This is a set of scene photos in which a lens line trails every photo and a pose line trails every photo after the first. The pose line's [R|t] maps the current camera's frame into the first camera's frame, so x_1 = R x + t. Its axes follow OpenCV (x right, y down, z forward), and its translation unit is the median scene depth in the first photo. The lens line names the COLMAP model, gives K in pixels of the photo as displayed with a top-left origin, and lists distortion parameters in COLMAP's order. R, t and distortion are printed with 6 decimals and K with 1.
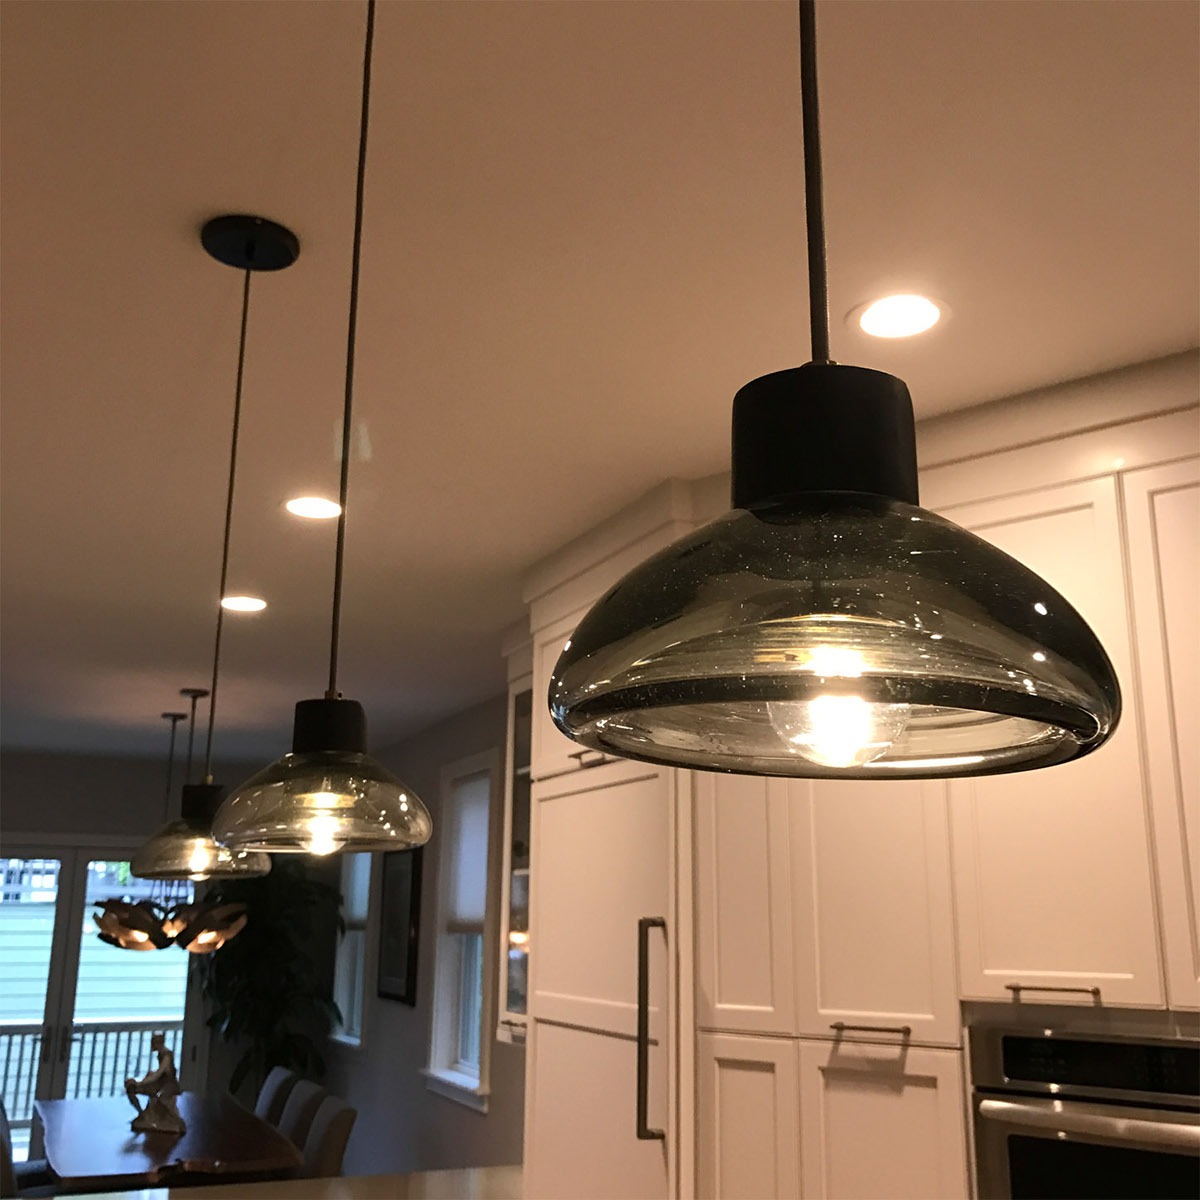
lens RADIAL K [[1291.2, 0, 600.0], [0, 1291.2, 600.0], [0, 0, 1]] dist [0.062533, -0.329606]
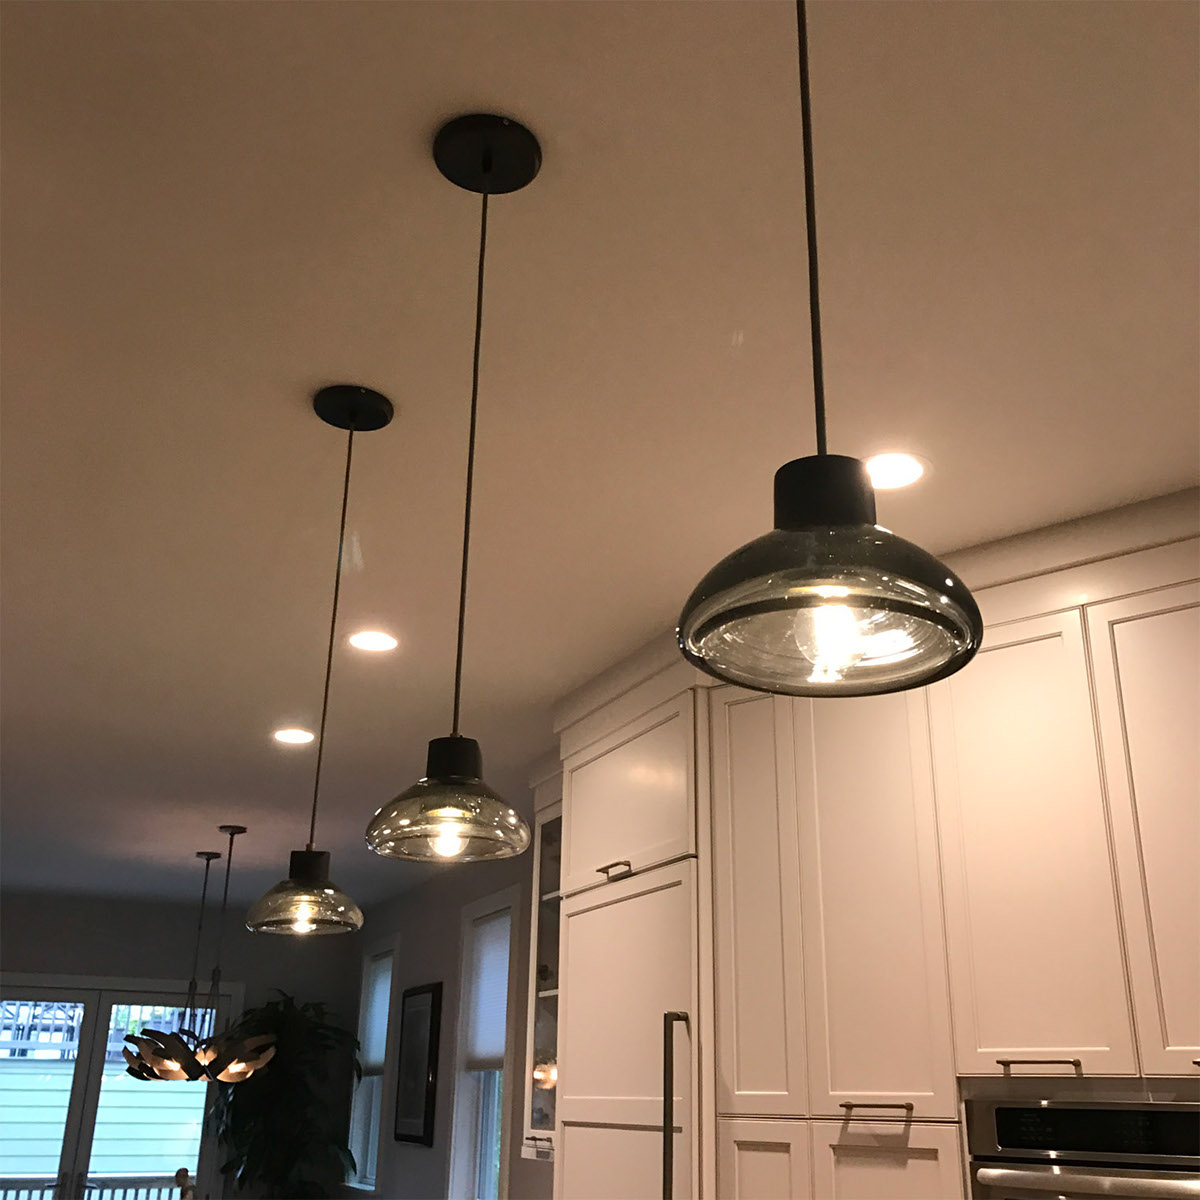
lens RADIAL K [[1263.7, 0, 600.0], [0, 1263.7, 600.0], [0, 0, 1]] dist [-0.009060, -0.124303]
pose [[0.999966, 0.003442, -0.007447, -0.018283], [-0.004344, 0.992198, -0.124593, 0.034586], [0.006961, 0.124622, 0.992180, -0.105635]]
